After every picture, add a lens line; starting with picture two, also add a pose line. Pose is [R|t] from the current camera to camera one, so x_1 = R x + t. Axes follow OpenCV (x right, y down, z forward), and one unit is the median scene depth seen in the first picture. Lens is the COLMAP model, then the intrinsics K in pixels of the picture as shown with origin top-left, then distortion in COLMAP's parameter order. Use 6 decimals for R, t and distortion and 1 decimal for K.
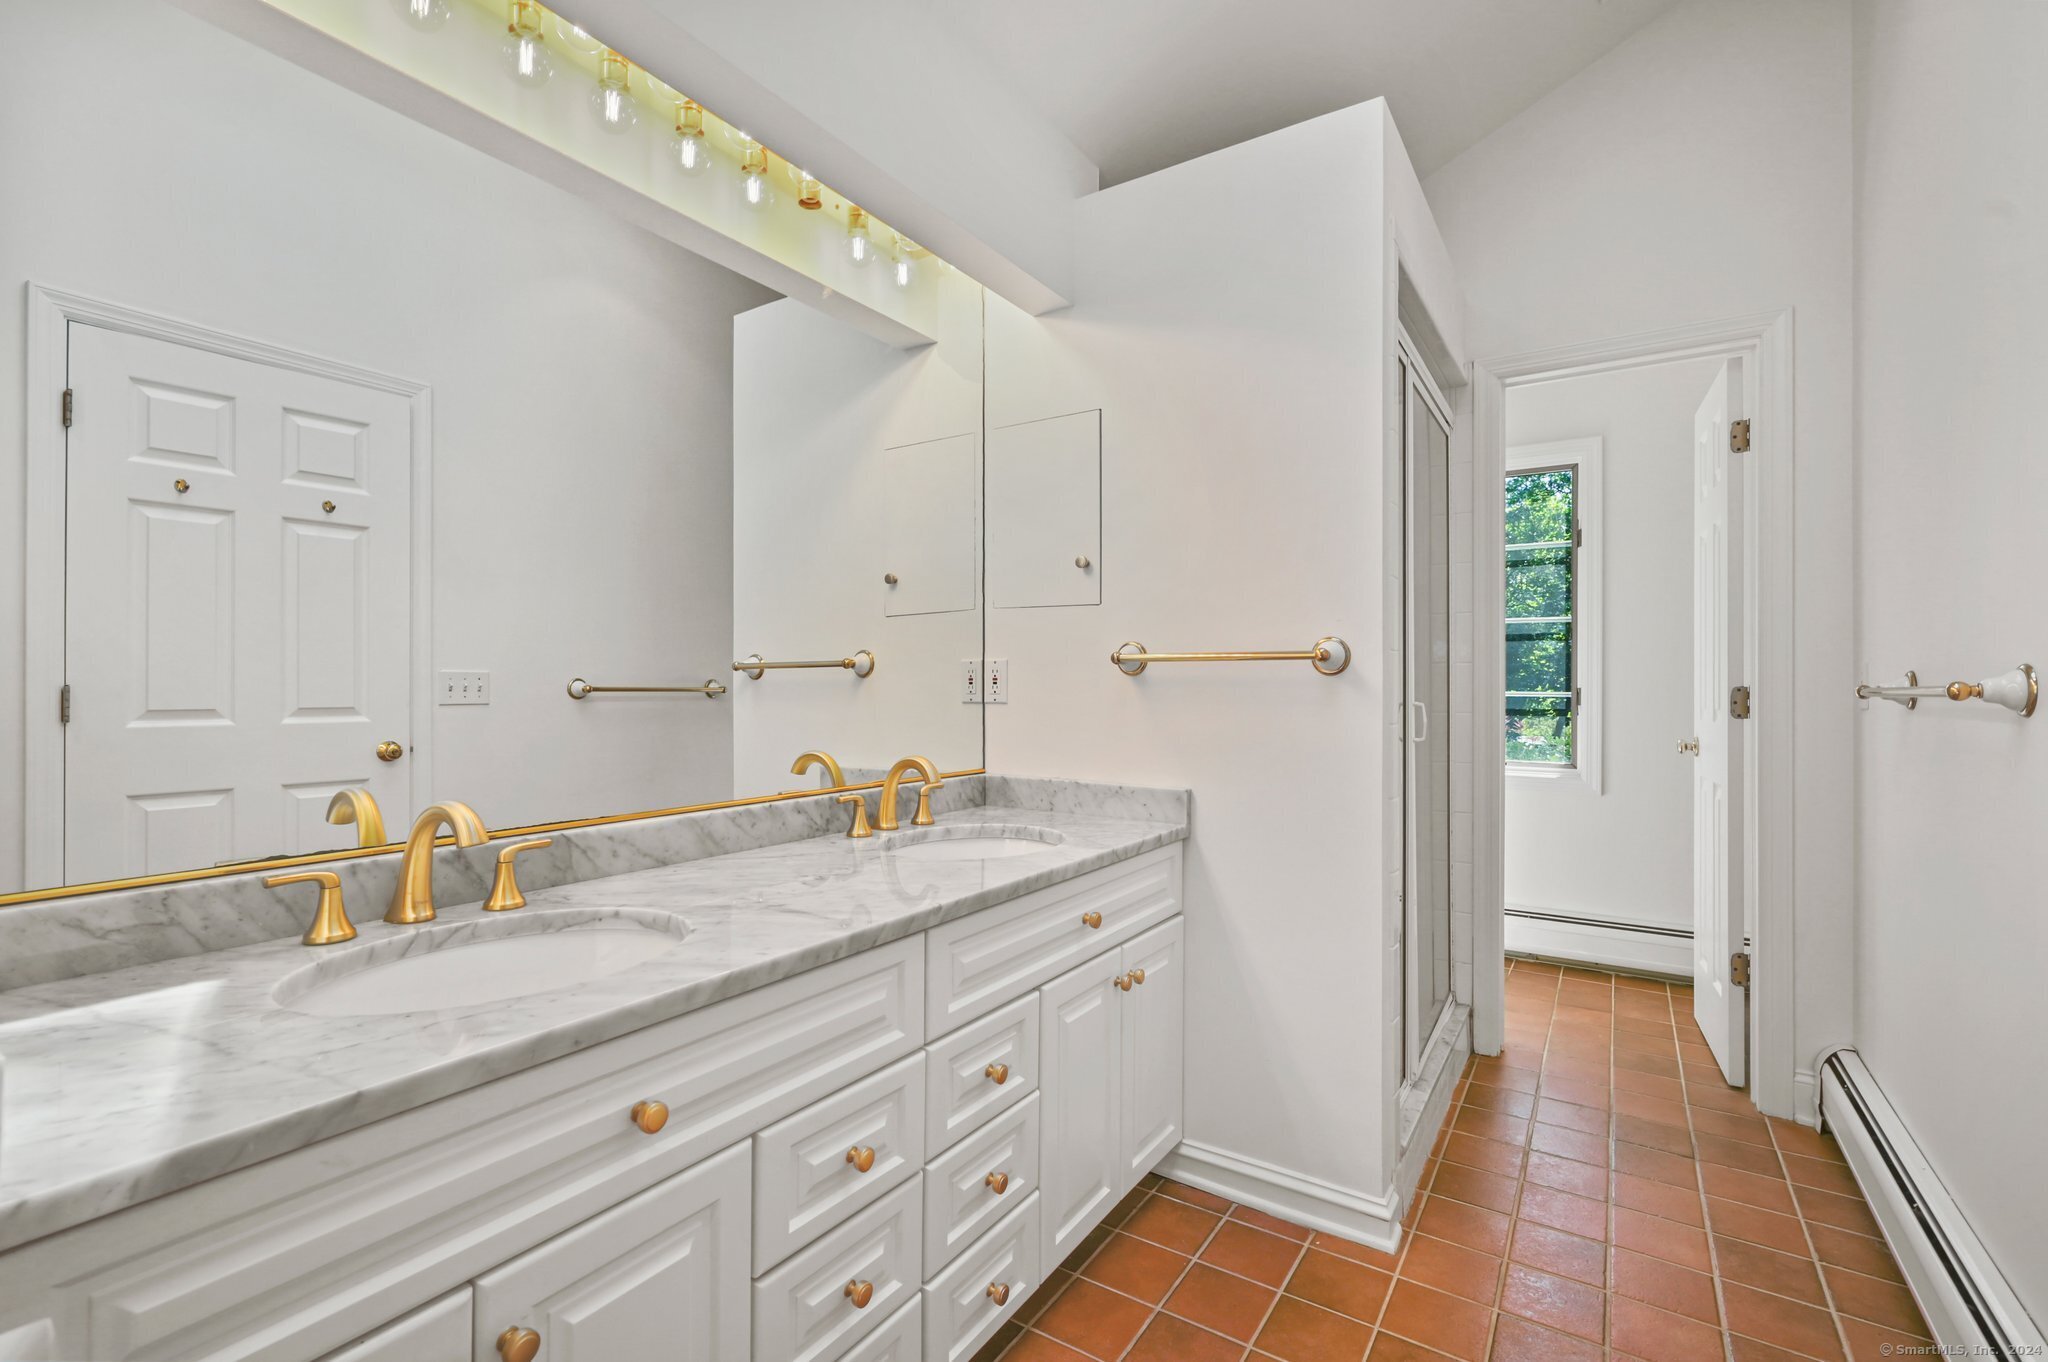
lens RADIAL K [[891.7, 0, 1017.2], [0, 891.7, 671.5], [0, 0, 1]] dist [0.002316, 0.000319]
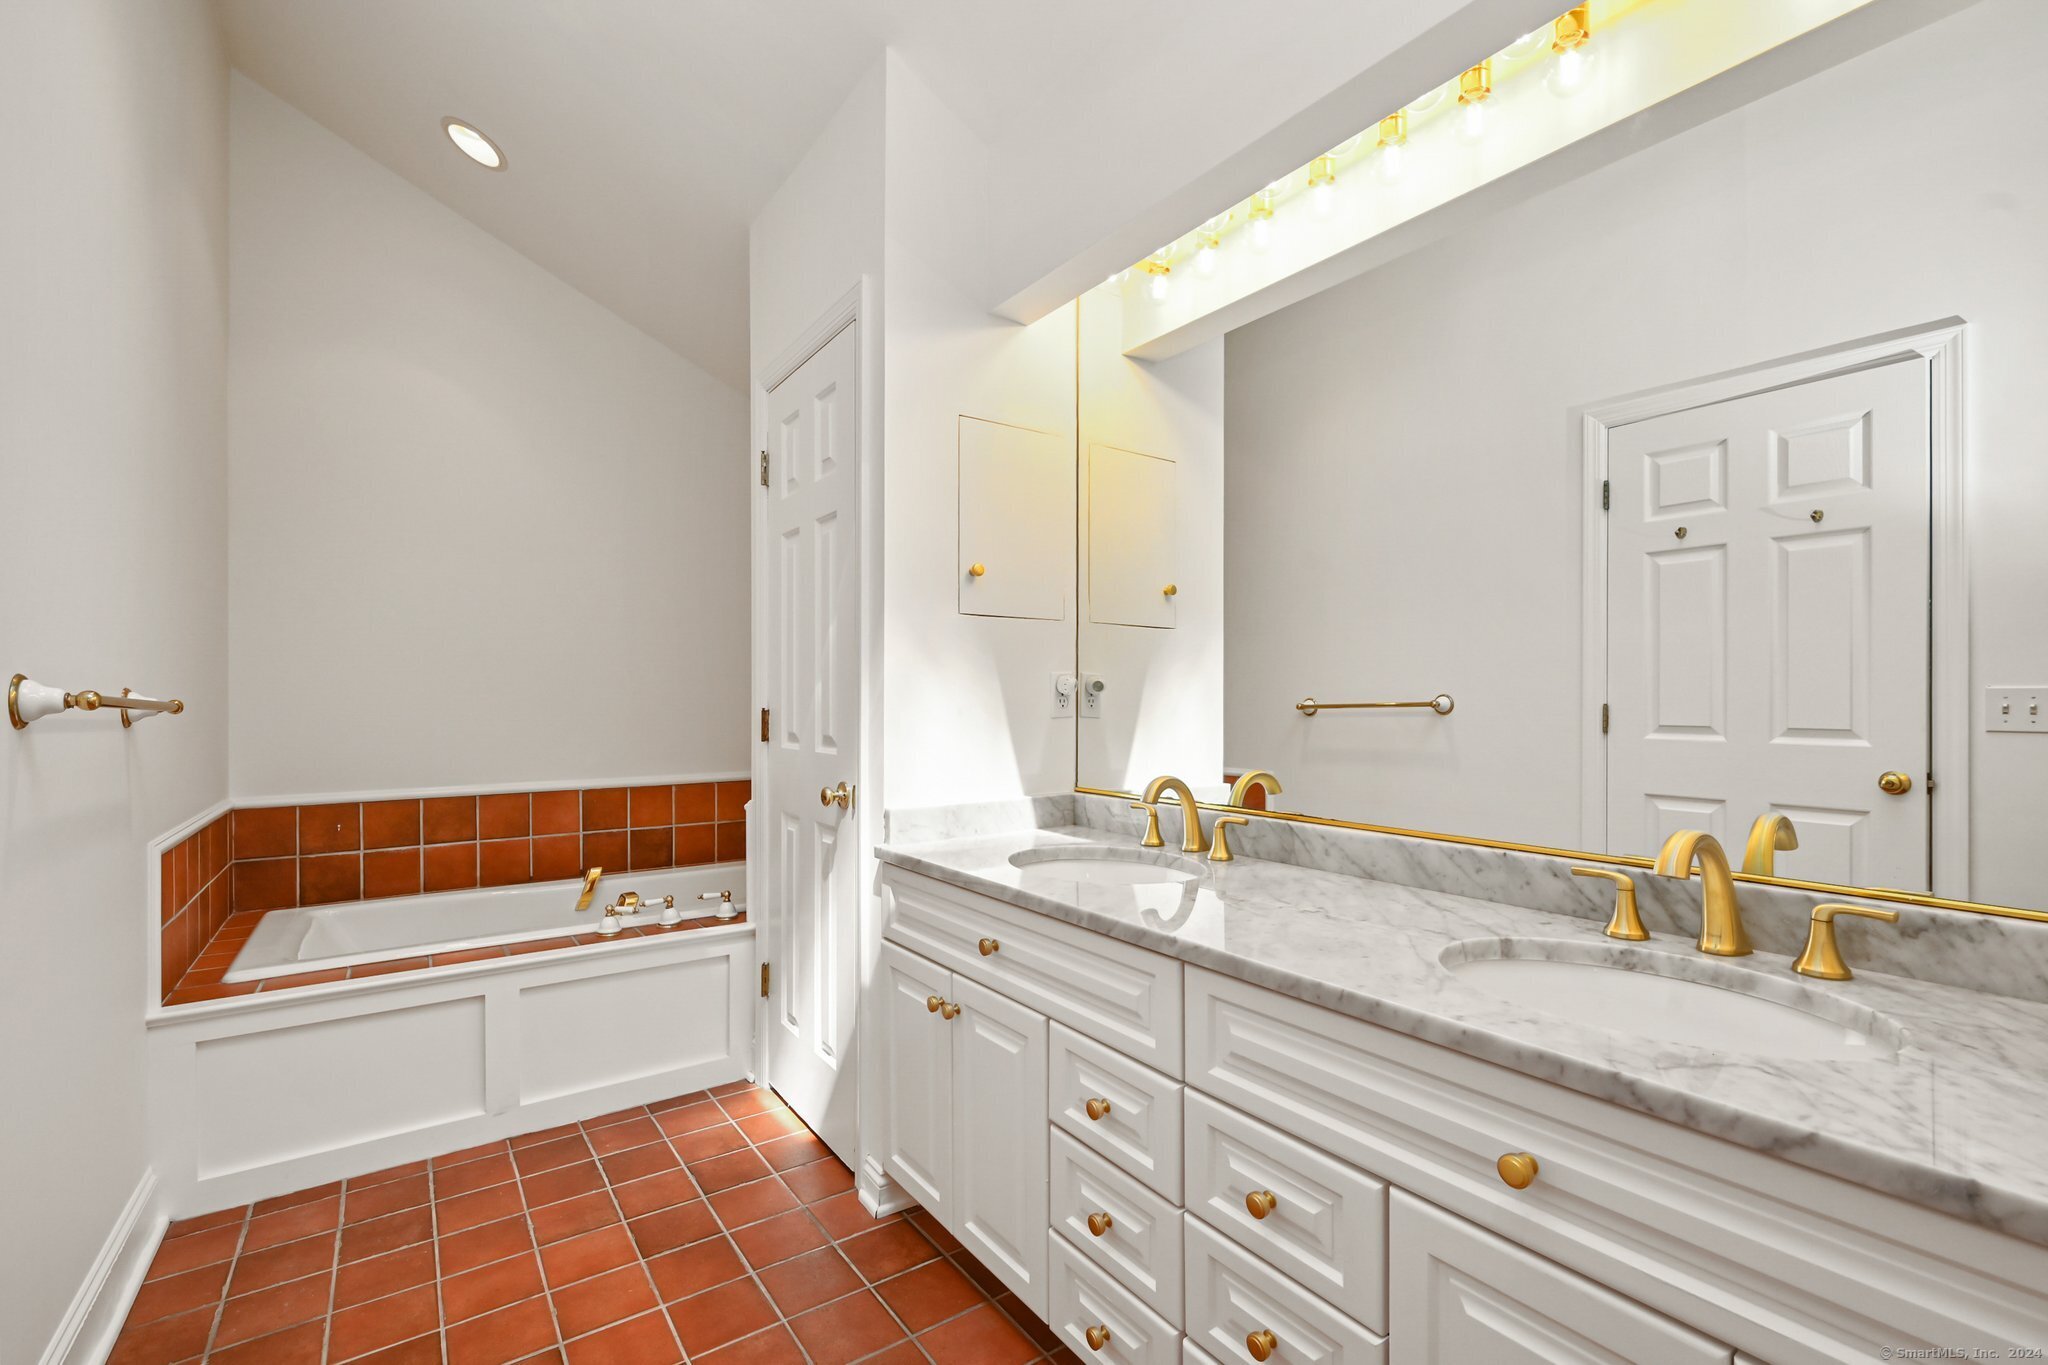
lens RADIAL K [[851.5, 0, 1013.9], [0, 851.5, 702.9], [0, 0, 1]] dist [-0.002782, -0.000078]
pose [[-0.339502, 0.000721, -0.940605, 0.687716], [0.011583, 0.999927, -0.003415, 0.012205], [0.940534, -0.012055, -0.339486, 0.967164]]
